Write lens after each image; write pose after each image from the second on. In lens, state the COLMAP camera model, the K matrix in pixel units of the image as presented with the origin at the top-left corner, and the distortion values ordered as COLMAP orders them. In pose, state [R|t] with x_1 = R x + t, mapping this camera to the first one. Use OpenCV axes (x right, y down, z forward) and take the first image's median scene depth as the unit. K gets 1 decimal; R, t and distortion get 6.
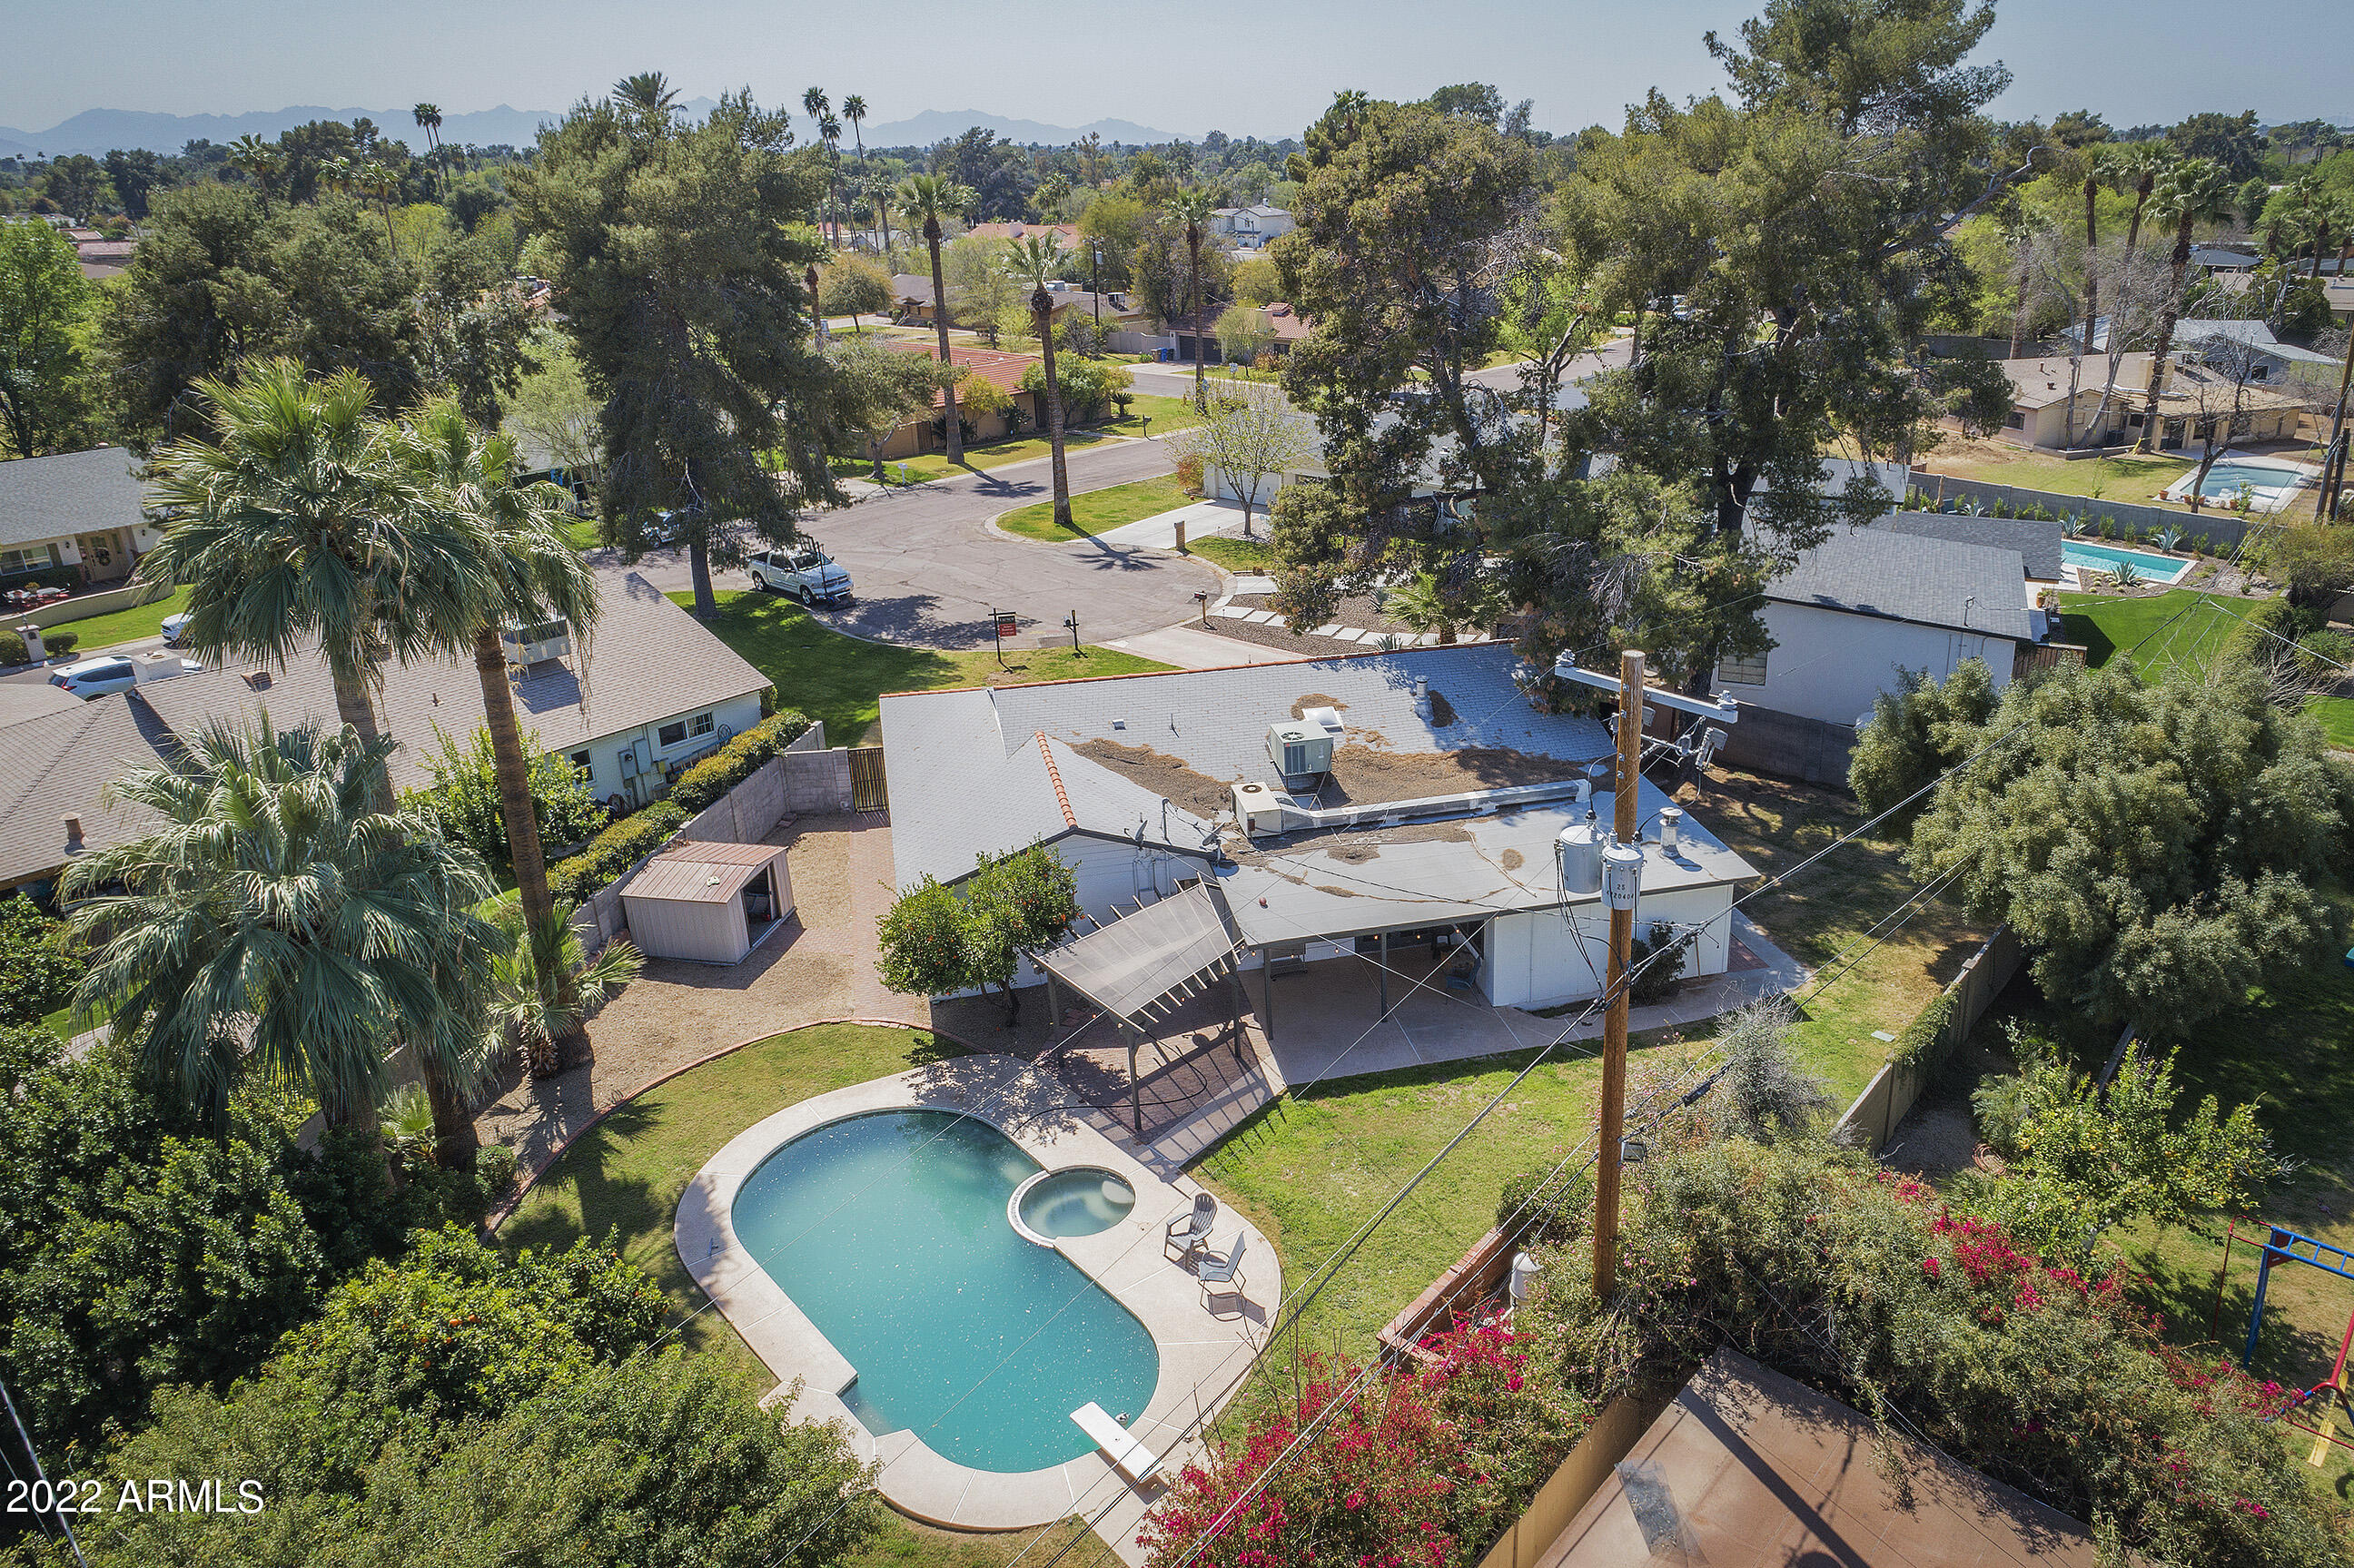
lens RADIAL K [[1600.2, 0, 1179.9], [0, 1600.2, 789.5], [0, 0, 1]] dist [0.004549, 0.005863]
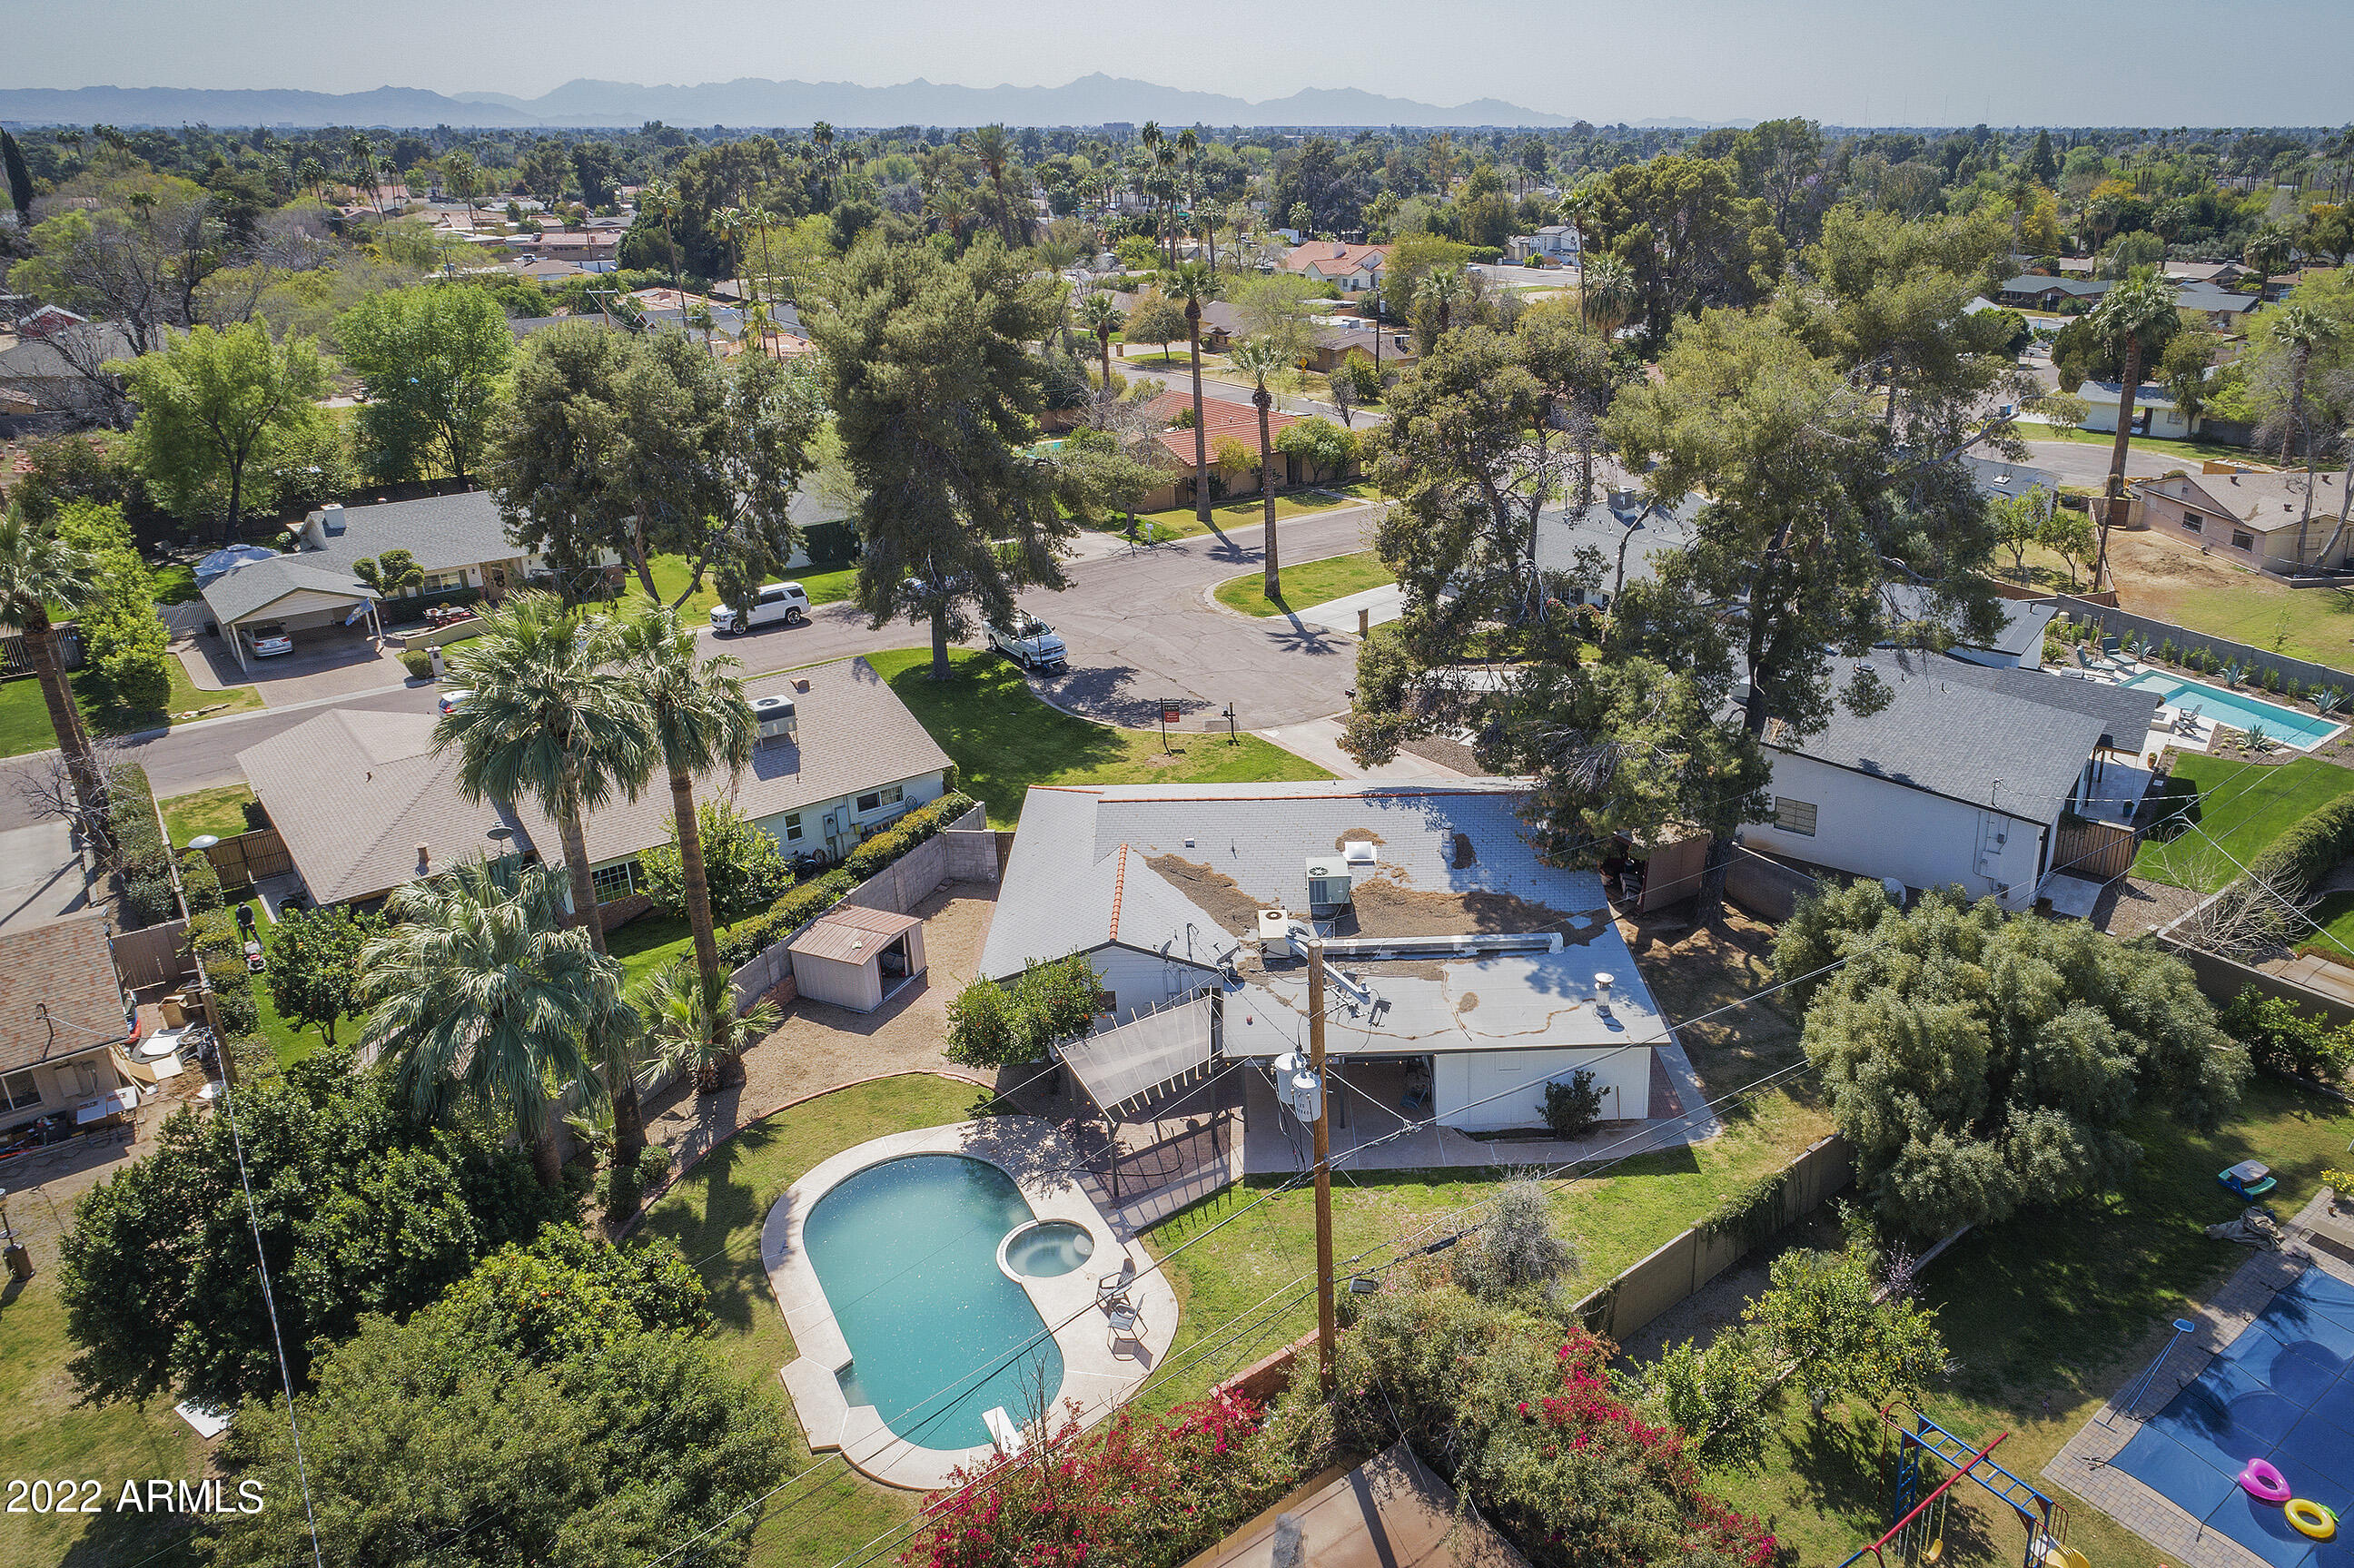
lens RADIAL K [[1600.2, 0, 1177.2], [0, 1600.2, 781.7], [0, 0, 1]] dist [0.004549, 0.005863]
pose [[0.975489, 0.074246, -0.207144, 0.230344], [-0.072099, 0.997237, 0.017907, -0.124883], [0.207902, -0.002534, 0.978146, -0.202793]]
